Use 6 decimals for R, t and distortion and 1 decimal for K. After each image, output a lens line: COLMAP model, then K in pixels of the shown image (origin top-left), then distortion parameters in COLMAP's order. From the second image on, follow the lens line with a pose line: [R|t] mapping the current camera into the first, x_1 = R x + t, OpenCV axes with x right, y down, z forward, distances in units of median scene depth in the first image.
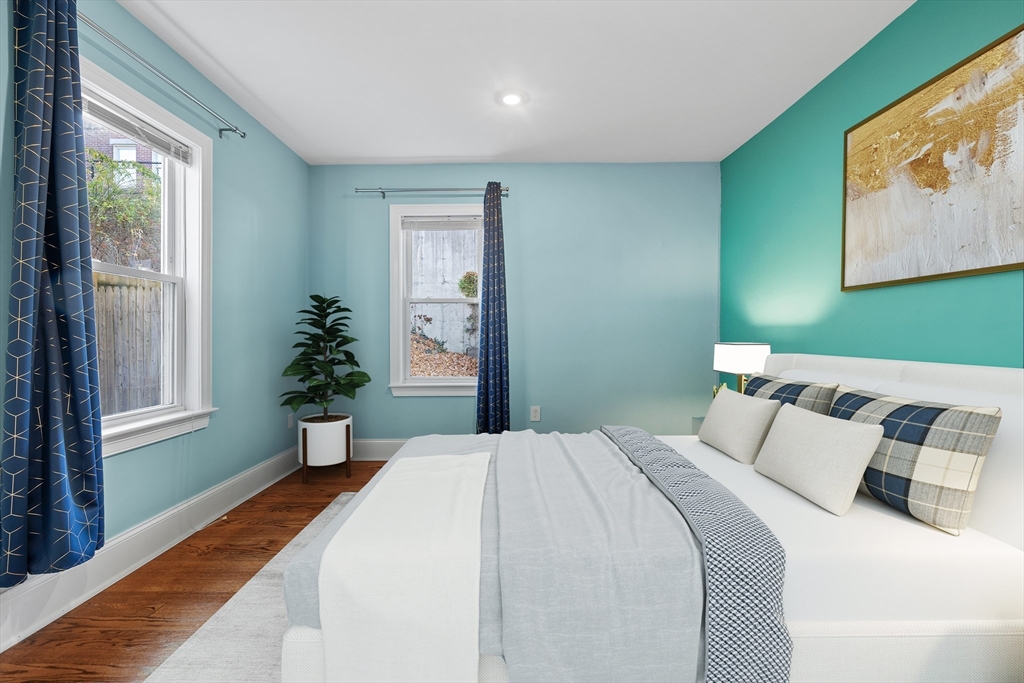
lens RADIAL K [[429.7, 0, 513.2], [0, 429.7, 338.7], [0, 0, 1]] dist [0.001831, -0.000546]
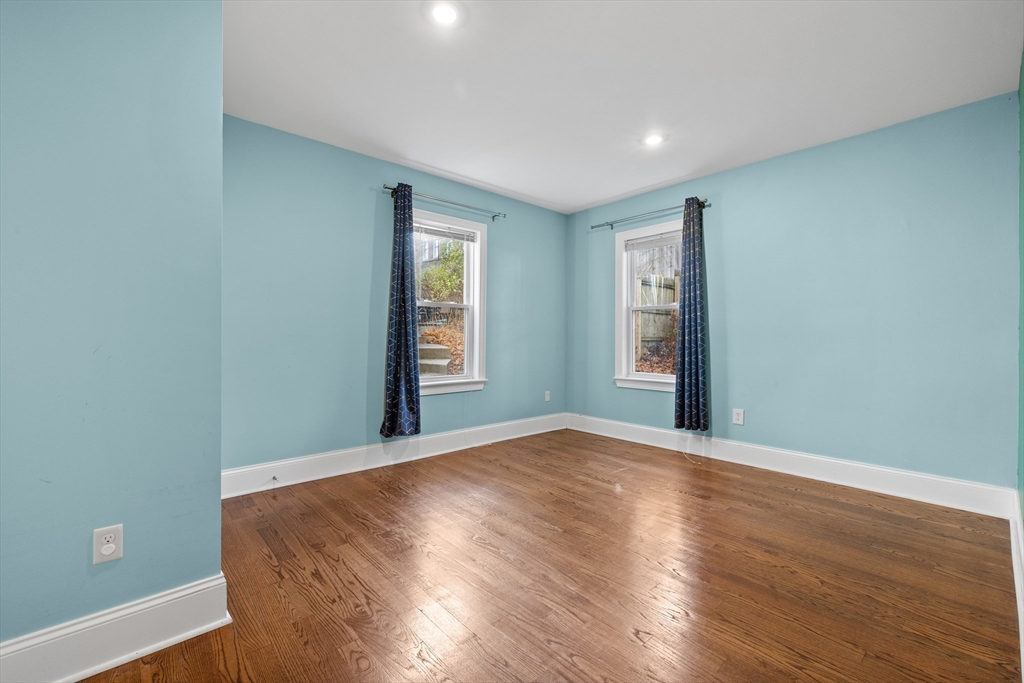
lens RADIAL K [[429.7, 0, 522.3], [0, 429.7, 333.3], [0, 0, 1]] dist [0.001831, -0.000546]
pose [[0.687069, -0.001331, -0.726591, 0.456573], [-0.009745, 0.999892, -0.011046, -0.003566], [0.726527, 0.014670, 0.686982, -0.057647]]
